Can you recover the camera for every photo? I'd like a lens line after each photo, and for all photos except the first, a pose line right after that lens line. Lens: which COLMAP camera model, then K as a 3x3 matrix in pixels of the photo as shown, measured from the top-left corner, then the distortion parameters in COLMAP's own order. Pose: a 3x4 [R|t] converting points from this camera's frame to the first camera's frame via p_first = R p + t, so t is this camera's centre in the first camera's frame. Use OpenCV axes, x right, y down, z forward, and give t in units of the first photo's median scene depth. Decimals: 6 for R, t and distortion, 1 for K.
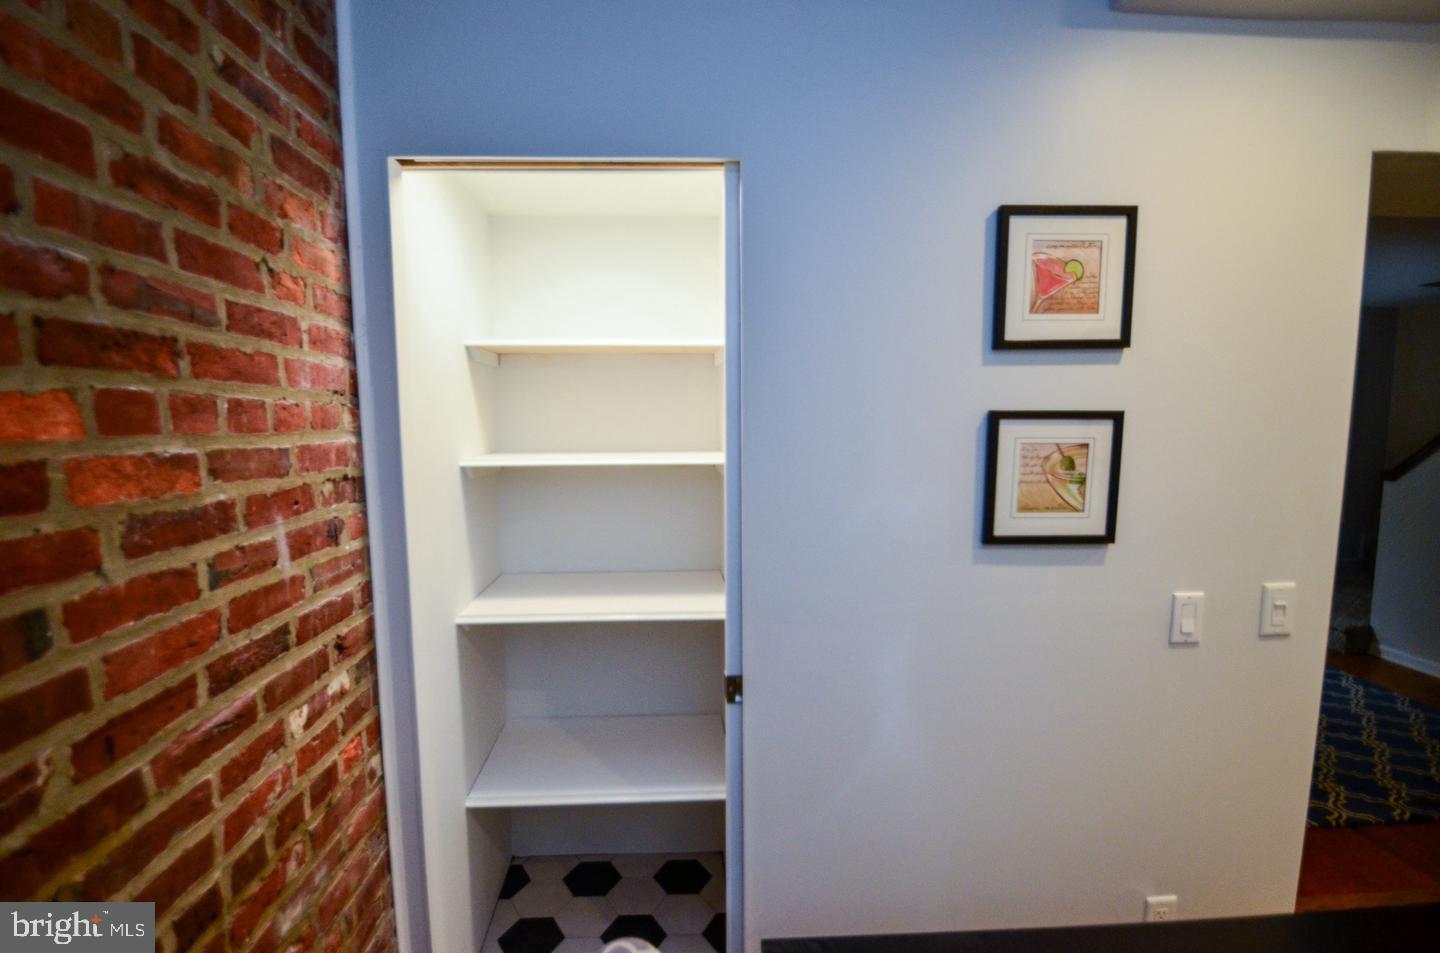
lens RADIAL K [[692.3, 0, 702.0], [0, 692.3, 494.1], [0, 0, 1]] dist [-0.004208, -0.000739]
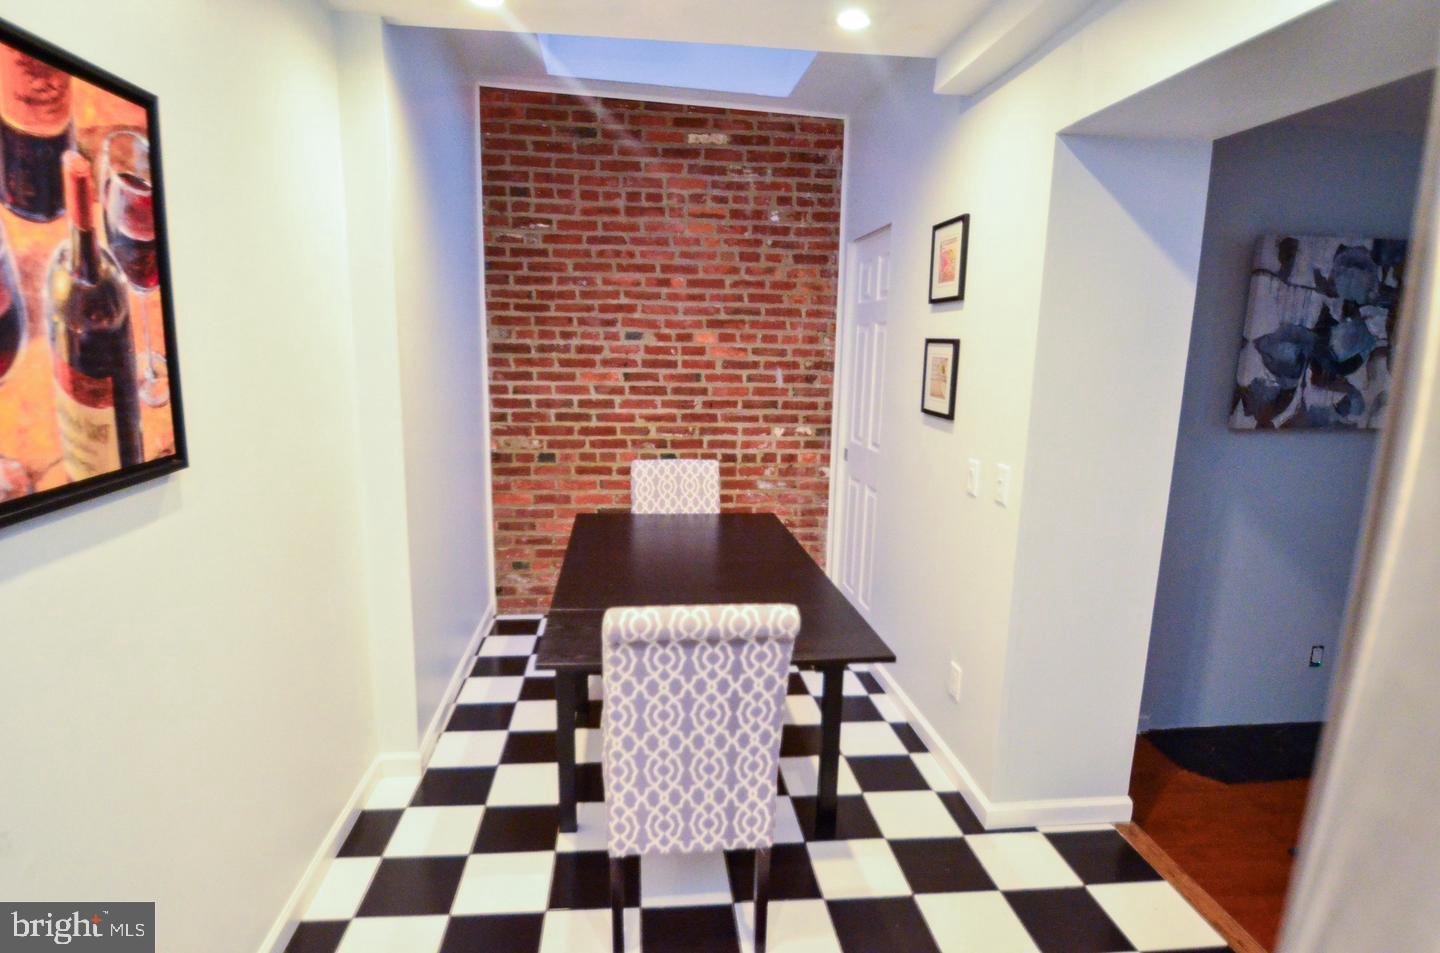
lens RADIAL K [[756.8, 0, 717.4], [0, 756.8, 476.3], [0, 0, 1]] dist [-0.025317, 0.000407]
pose [[0.073535, 0.182962, -0.980366, 3.590779], [-0.124431, 0.977029, 0.173006, -0.063578], [0.989500, 0.109266, 0.094612, 0.460928]]
